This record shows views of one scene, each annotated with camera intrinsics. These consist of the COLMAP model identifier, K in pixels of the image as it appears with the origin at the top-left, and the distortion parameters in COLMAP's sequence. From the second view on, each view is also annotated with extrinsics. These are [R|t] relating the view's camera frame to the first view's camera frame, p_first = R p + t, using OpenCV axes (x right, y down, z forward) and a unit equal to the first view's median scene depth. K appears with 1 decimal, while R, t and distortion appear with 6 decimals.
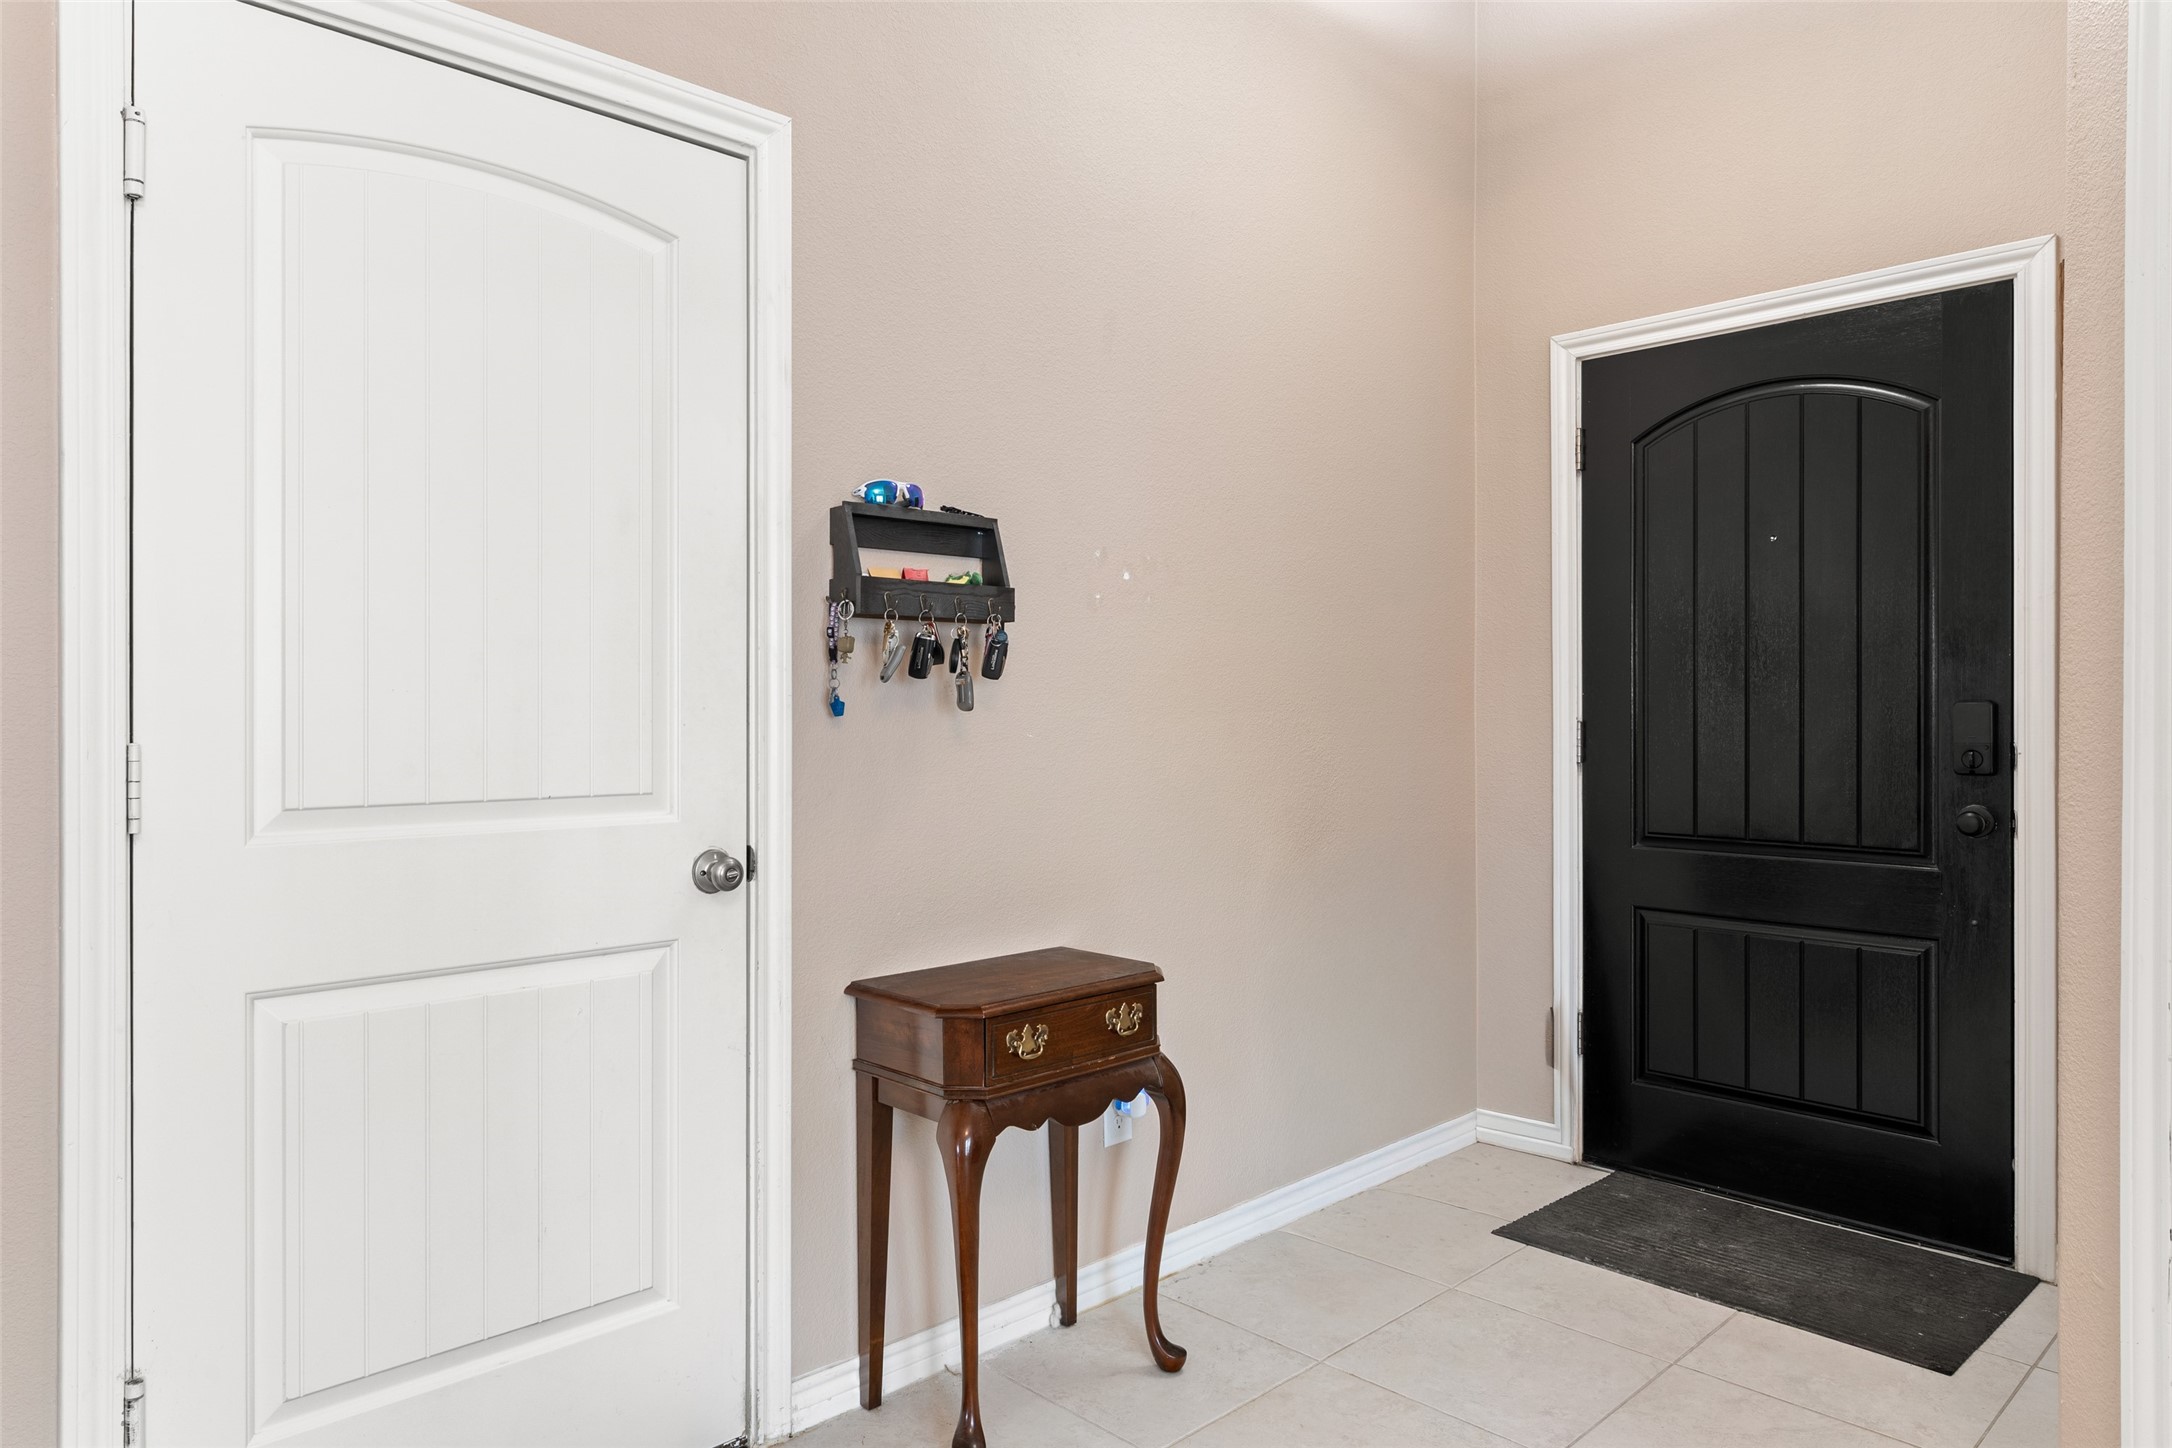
lens RADIAL K [[1352.6, 0, 1091.2], [0, 1352.6, 735.4], [0, 0, 1]] dist [-0.008921, -0.000099]
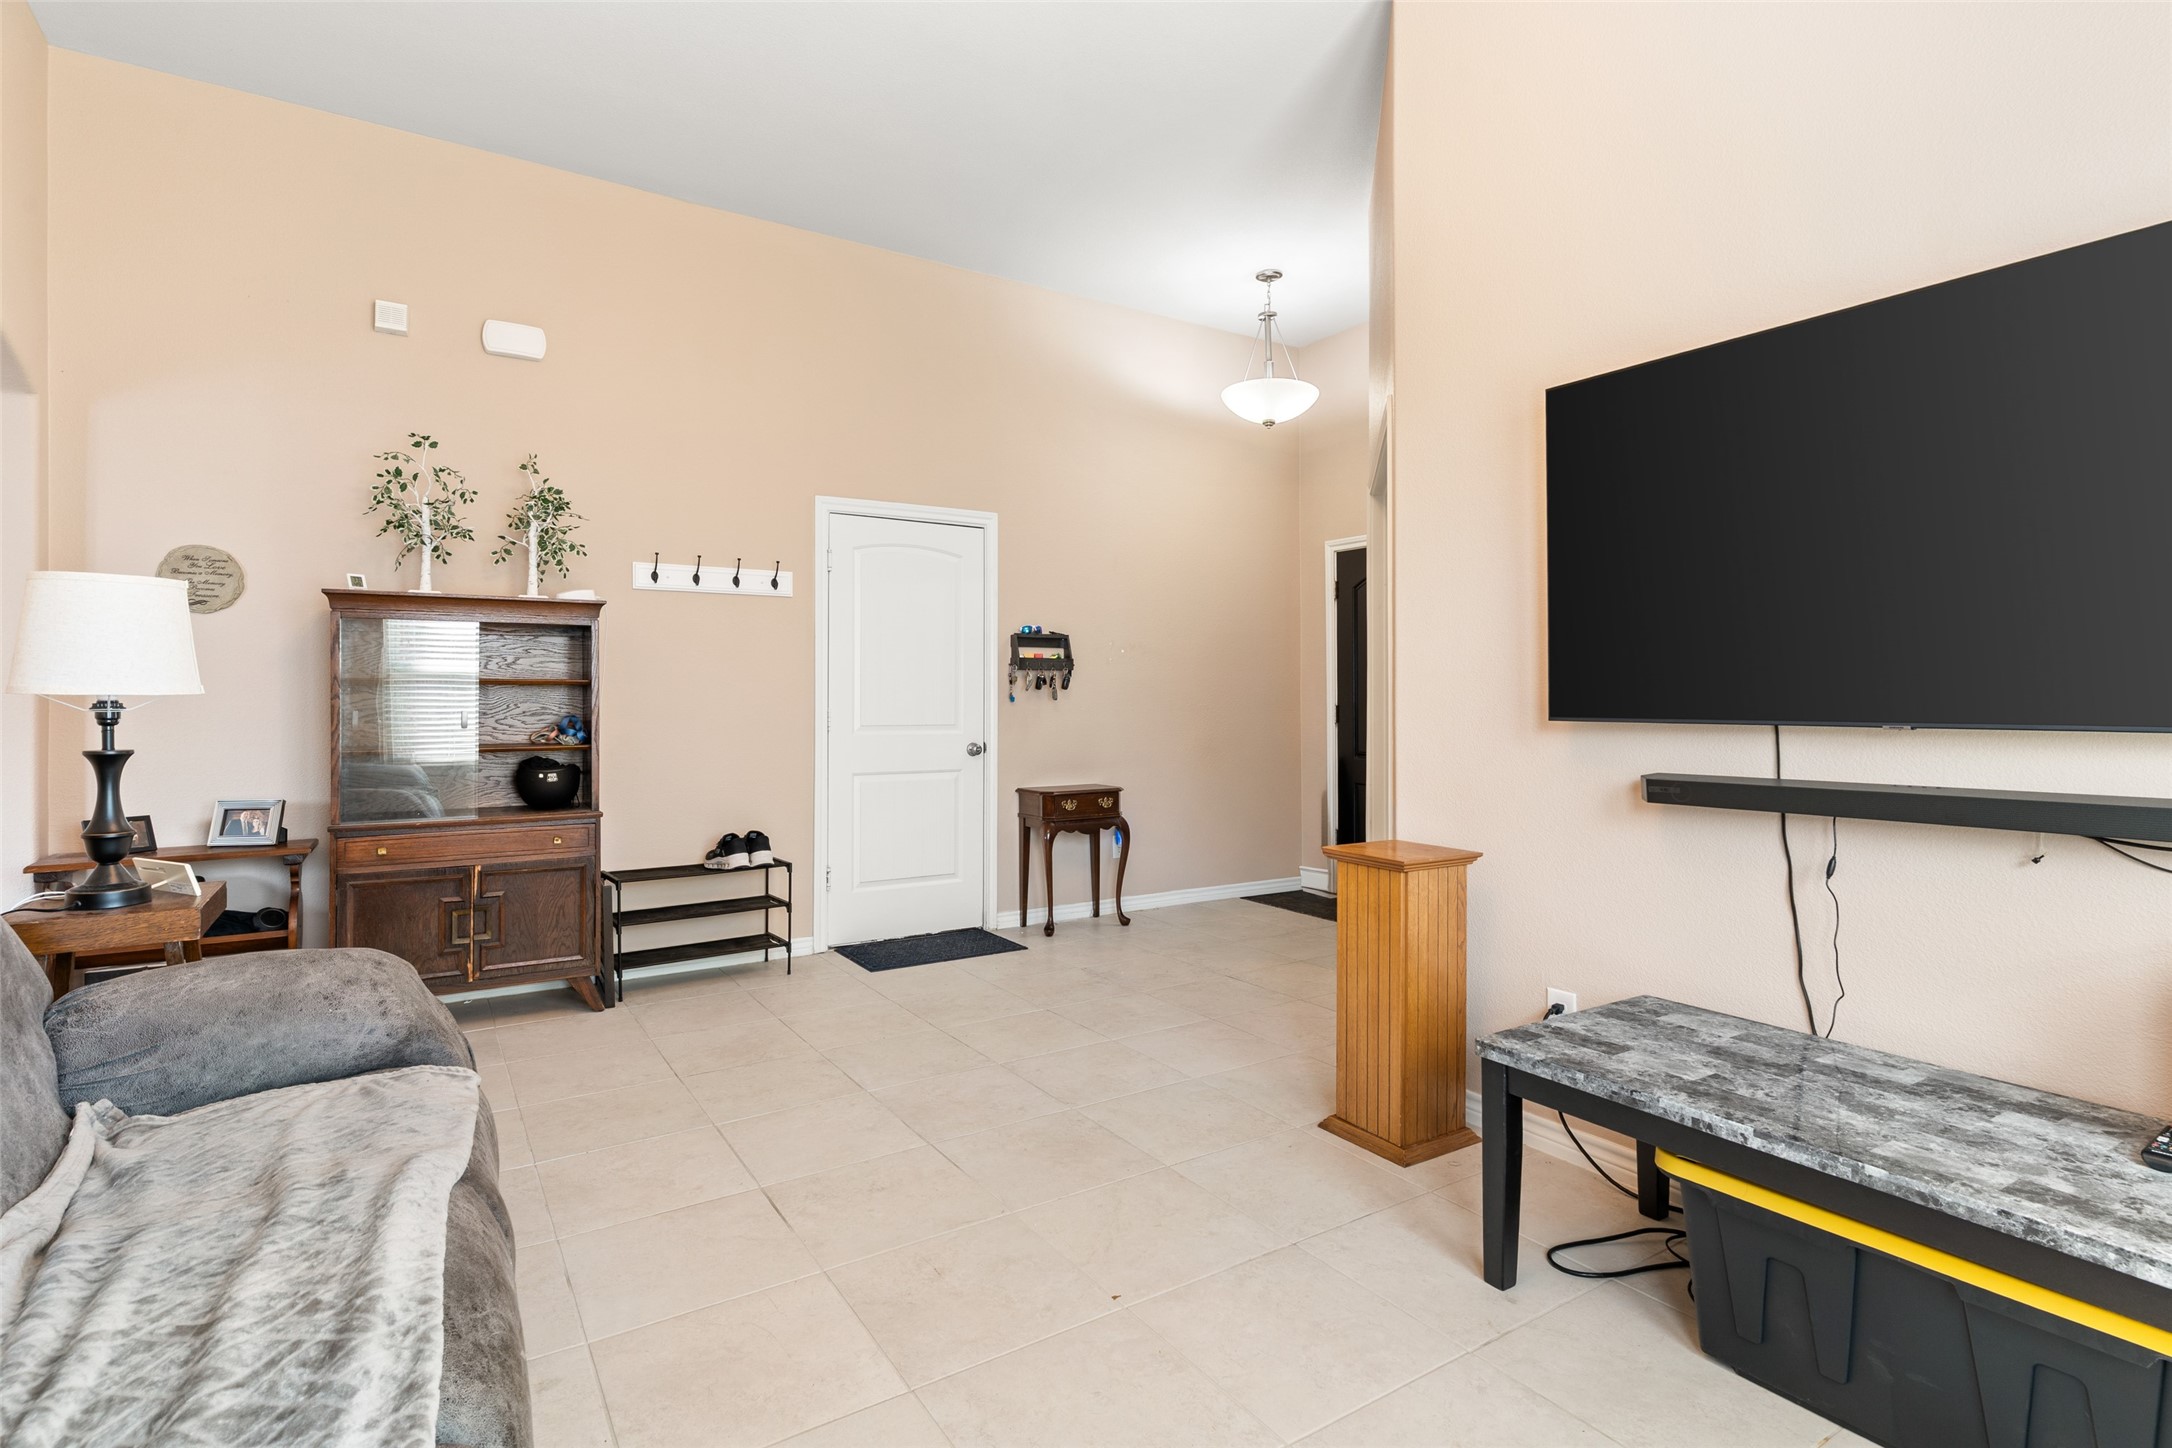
lens RADIAL K [[1044.4, 0, 1095.4], [0, 1044.4, 718.1], [0, 0, 1]] dist [0.005074, 0.000676]
pose [[0.980370, -0.001748, -0.197157, 0.465594], [-0.000754, 0.999920, -0.012615, 0.052539], [0.197164, 0.012516, 0.980291, -1.298484]]
